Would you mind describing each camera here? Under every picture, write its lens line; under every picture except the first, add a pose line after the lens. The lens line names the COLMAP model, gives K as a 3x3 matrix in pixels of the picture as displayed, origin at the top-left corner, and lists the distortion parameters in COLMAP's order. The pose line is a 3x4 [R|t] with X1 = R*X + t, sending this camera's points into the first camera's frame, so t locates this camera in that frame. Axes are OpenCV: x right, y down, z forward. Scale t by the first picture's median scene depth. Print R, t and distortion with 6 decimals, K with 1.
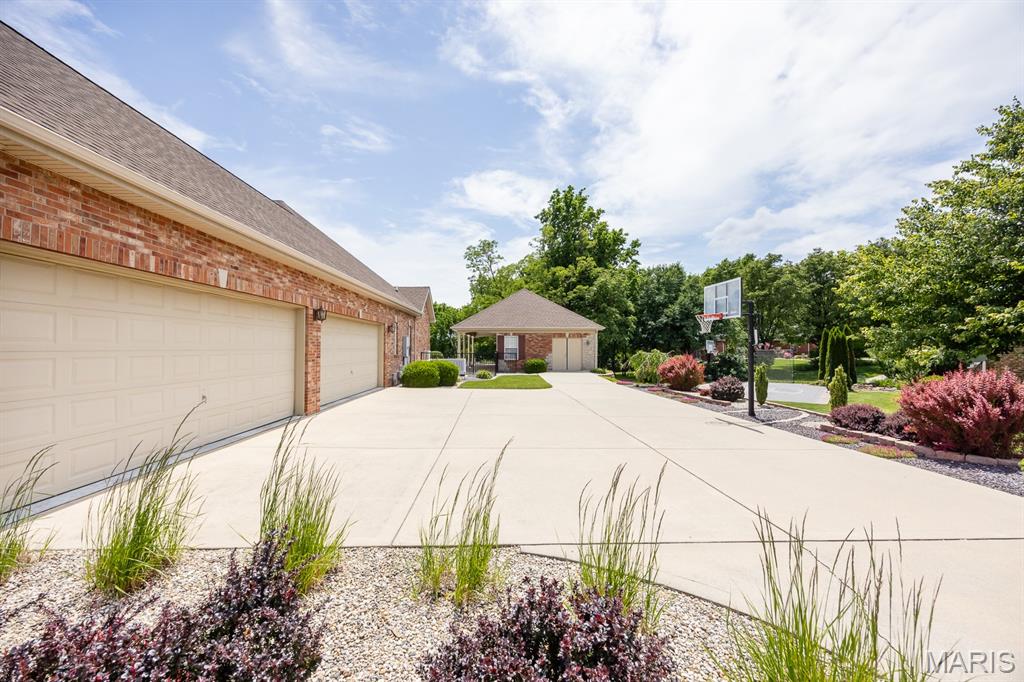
lens RADIAL K [[386.5, 0, 512.0], [0, 386.5, 341.0], [0, 0, 1]] dist [0.000338, 0.000039]
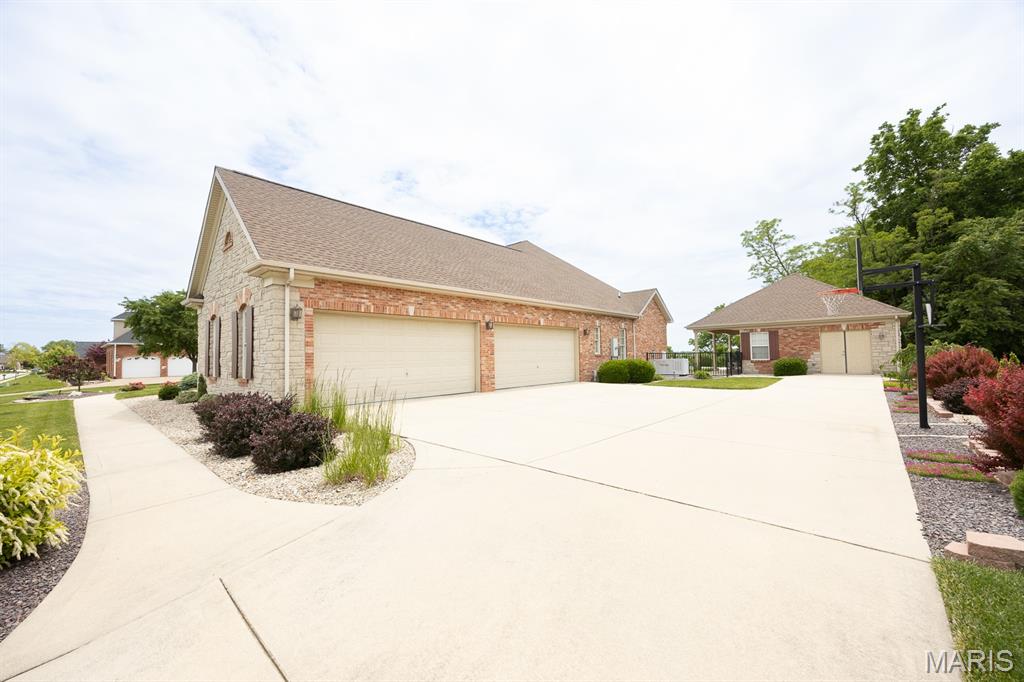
lens RADIAL K [[405.9, 0, 517.7], [0, 405.9, 336.8], [0, 0, 1]] dist [-0.001204, -0.000127]
pose [[0.715621, -0.048386, -0.696811, 0.378225], [0.031685, 0.998820, -0.036816, 0.020692], [0.697770, 0.004268, 0.716309, -0.021177]]
